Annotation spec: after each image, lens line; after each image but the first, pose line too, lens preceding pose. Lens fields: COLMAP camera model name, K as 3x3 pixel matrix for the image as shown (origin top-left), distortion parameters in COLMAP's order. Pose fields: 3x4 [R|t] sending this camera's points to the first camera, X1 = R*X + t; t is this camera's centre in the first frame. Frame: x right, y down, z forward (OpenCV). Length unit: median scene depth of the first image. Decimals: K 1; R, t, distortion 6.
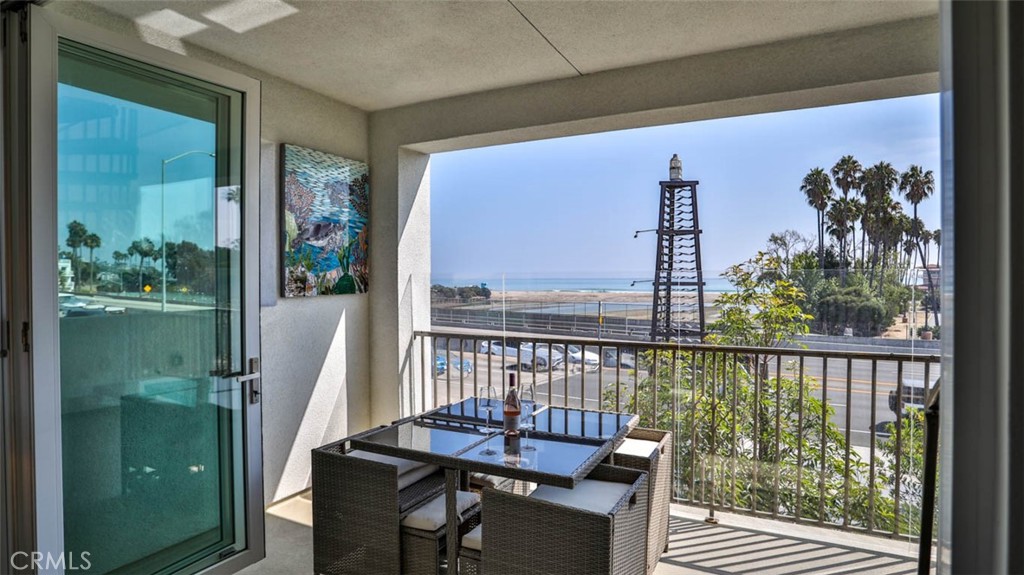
lens RADIAL K [[529.1, 0, 511.5], [0, 529.1, 282.0], [0, 0, 1]] dist [-0.071184, 0.027634]
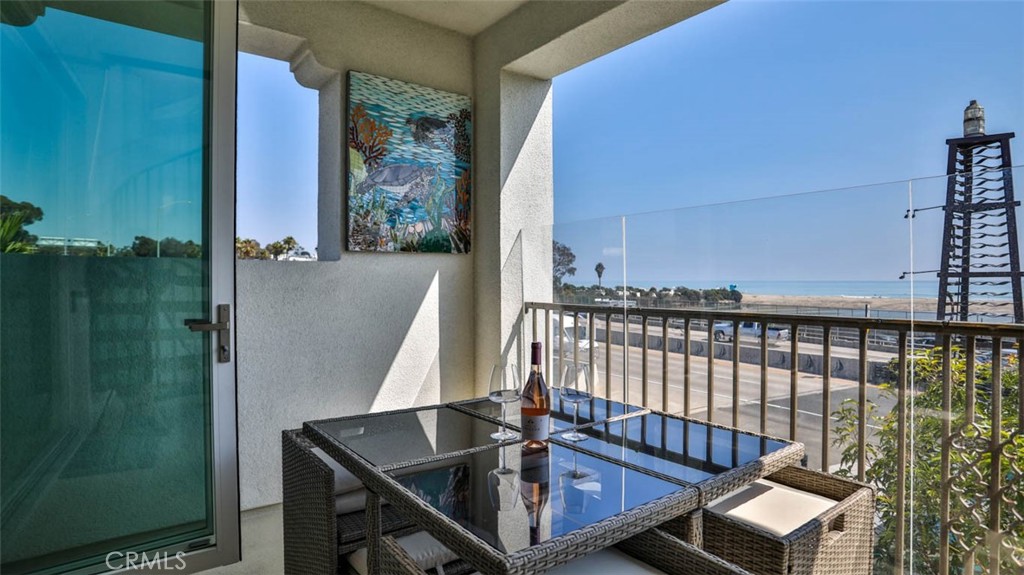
lens RADIAL K [[529.1, 0, 511.5], [0, 529.1, 282.0], [0, 0, 1]] dist [-0.071184, 0.027634]
pose [[0.901044, 0.003037, -0.433718, 0.142440], [-0.004362, 0.999988, -0.002058, 0.066169], [0.433707, 0.003746, 0.901046, 0.286500]]
